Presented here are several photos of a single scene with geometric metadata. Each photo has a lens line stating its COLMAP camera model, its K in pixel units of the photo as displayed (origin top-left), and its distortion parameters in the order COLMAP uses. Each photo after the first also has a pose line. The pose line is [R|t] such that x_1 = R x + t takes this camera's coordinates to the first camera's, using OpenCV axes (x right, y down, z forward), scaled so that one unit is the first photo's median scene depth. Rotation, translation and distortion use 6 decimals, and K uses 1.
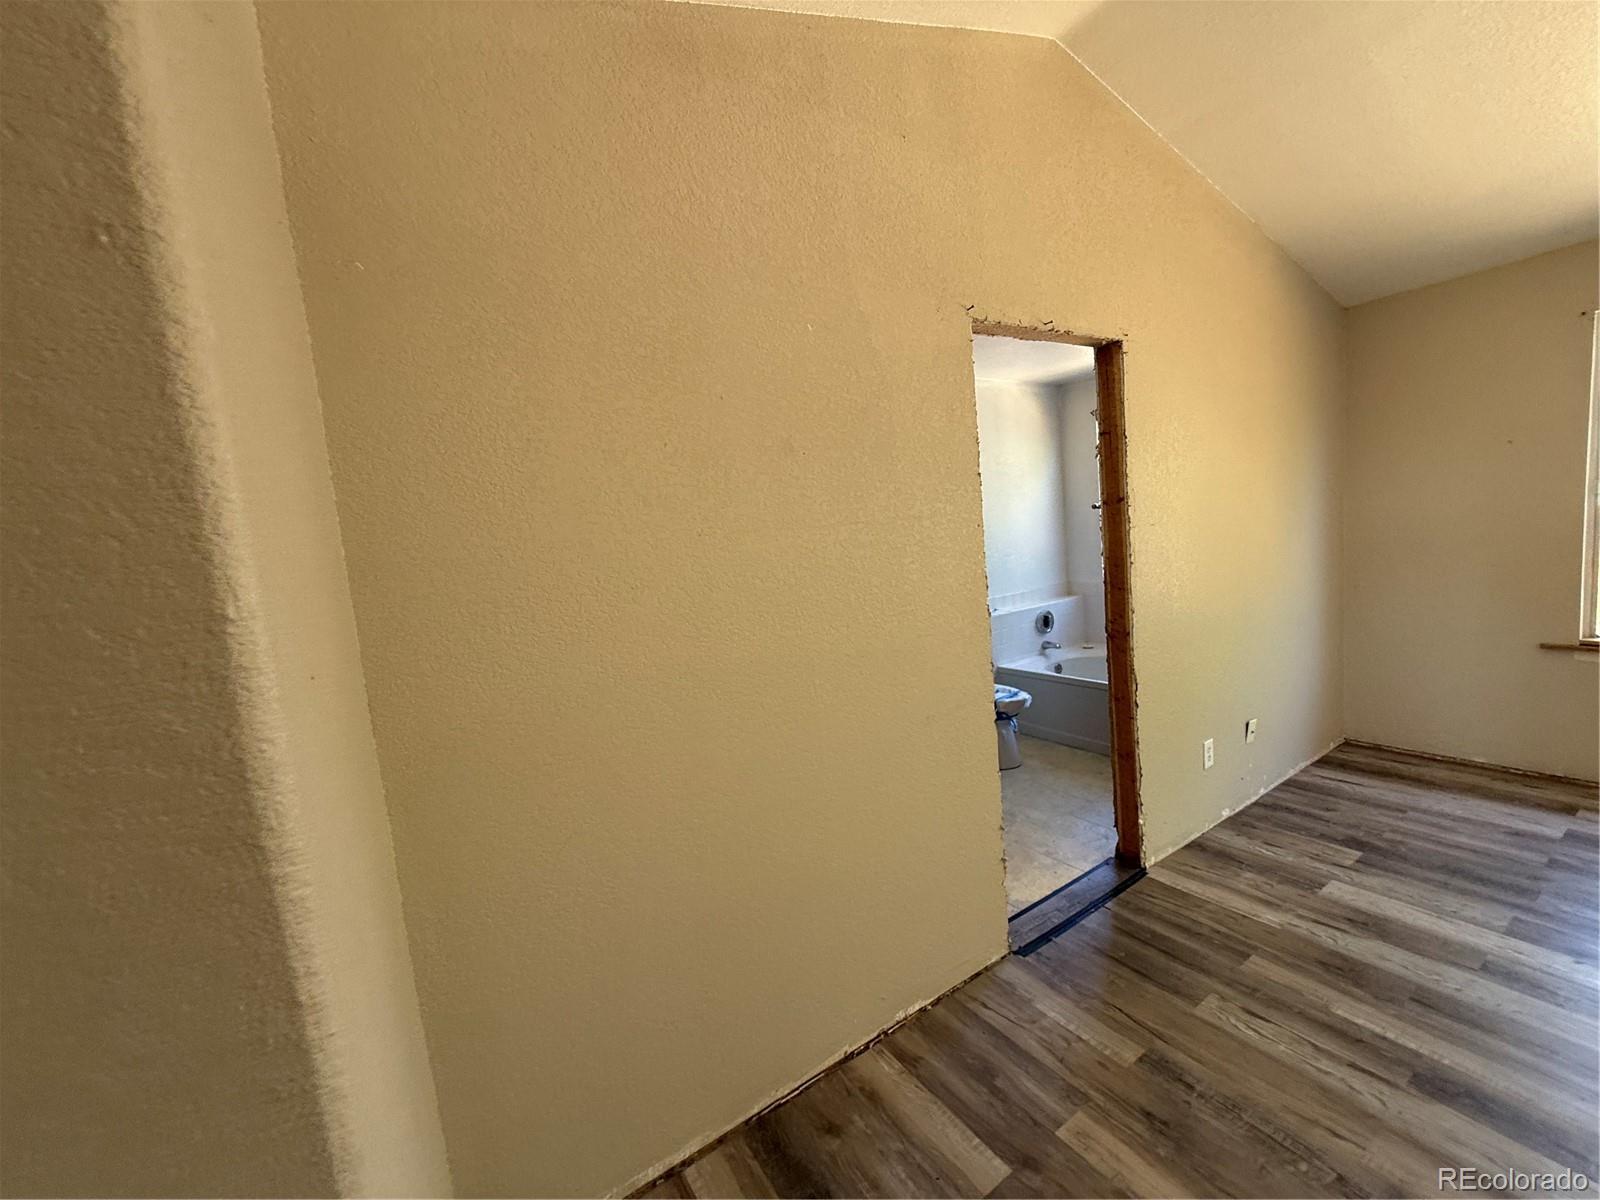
lens RADIAL K [[638.5, 0, 802.9], [0, 638.5, 599.5], [0, 0, 1]] dist [-0.000965, 0.000254]
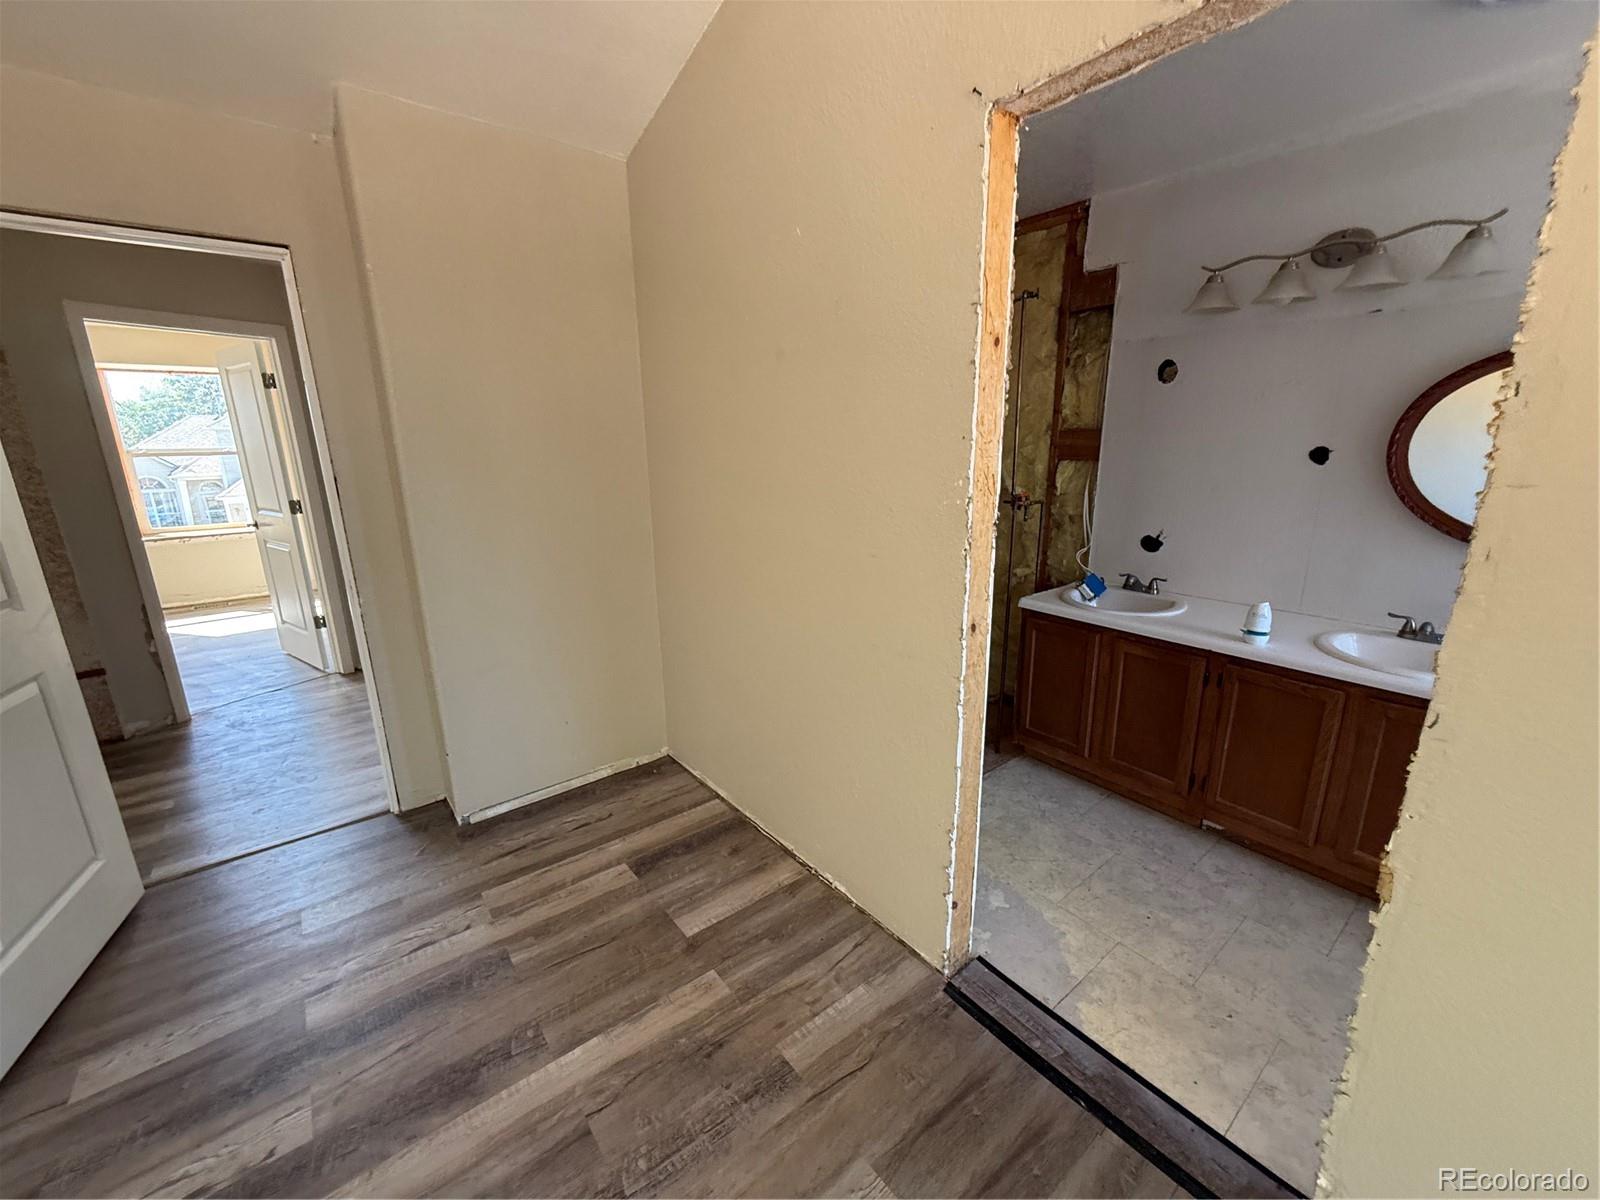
lens RADIAL K [[638.5, 0, 802.9], [0, 638.5, 599.5], [0, 0, 1]] dist [-0.000965, 0.000254]
pose [[0.099904, 0.331948, -0.937992, 0.978387], [-0.094016, 0.941640, 0.323225, -0.159205], [0.990545, 0.055895, 0.125282, 0.738223]]
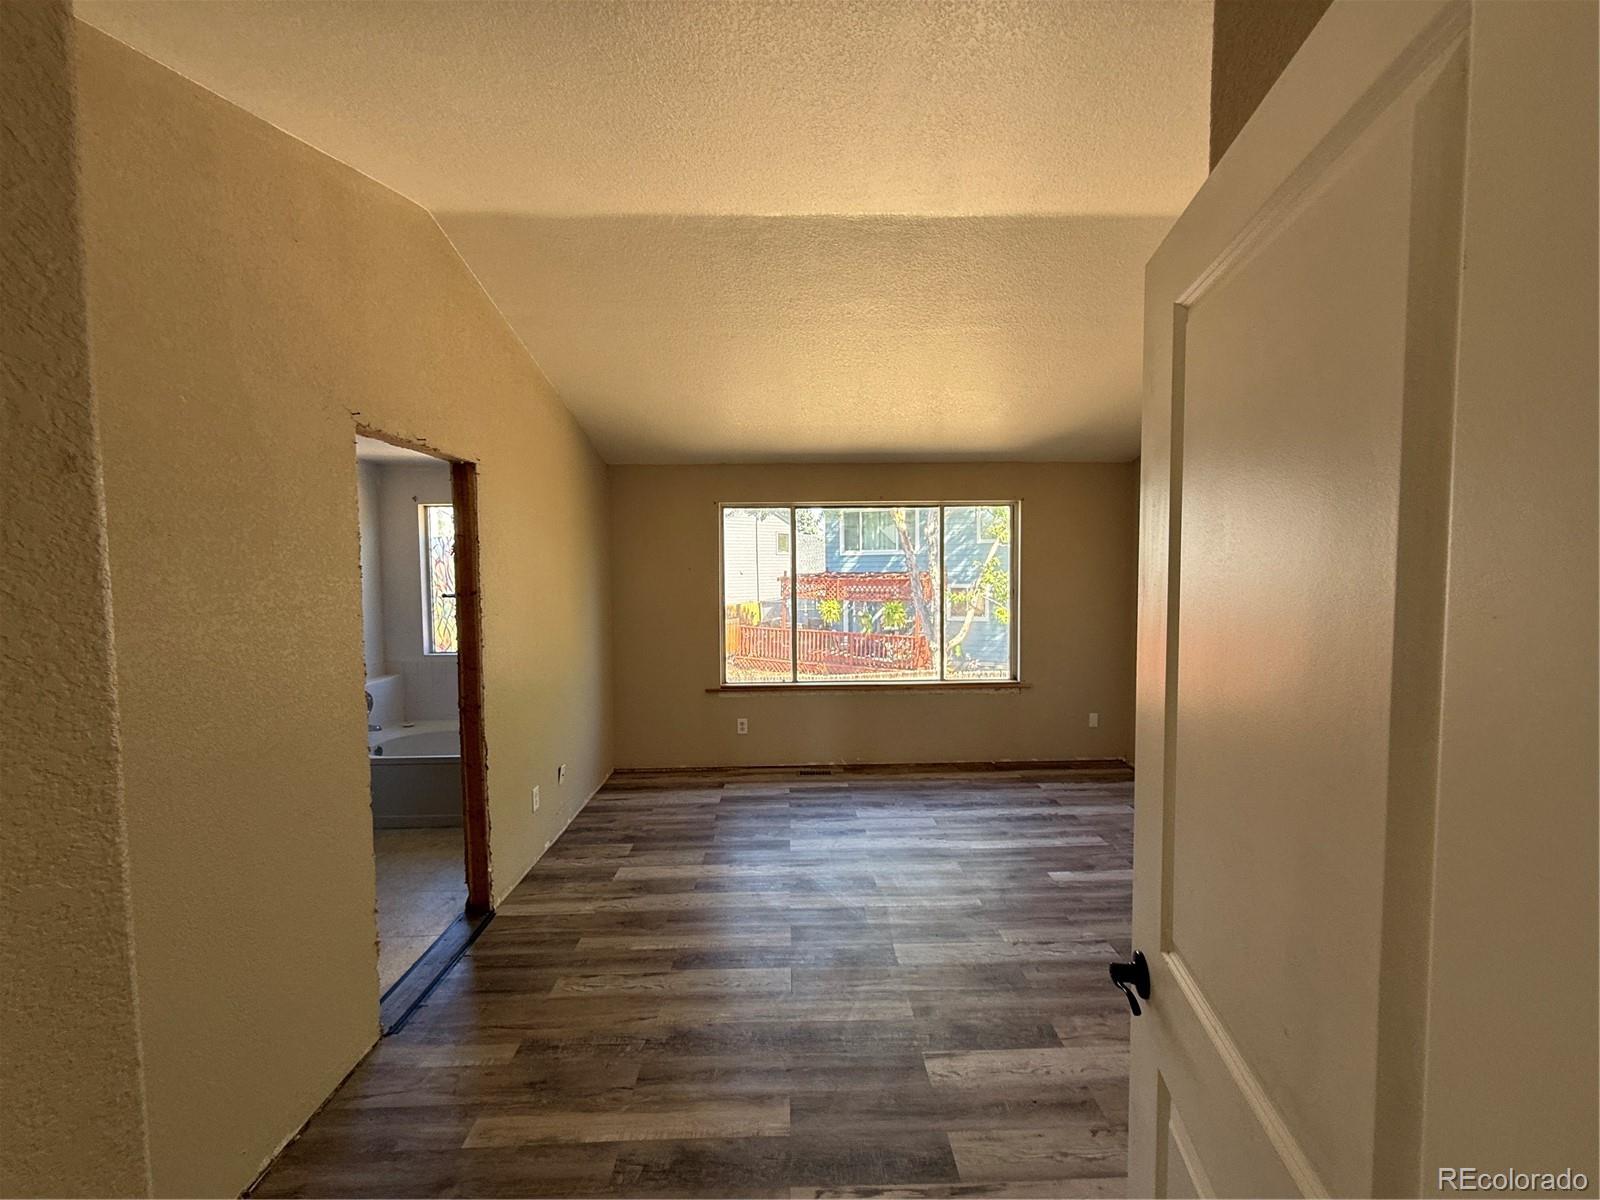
lens RADIAL K [[638.5, 0, 802.9], [0, 638.5, 599.5], [0, 0, 1]] dist [-0.000965, 0.000254]
pose [[0.519001, 0.045640, 0.853554, -0.237138], [0.050684, 0.995173, -0.084031, -0.017414], [-0.853270, 0.086874, 0.514183, -0.156536]]
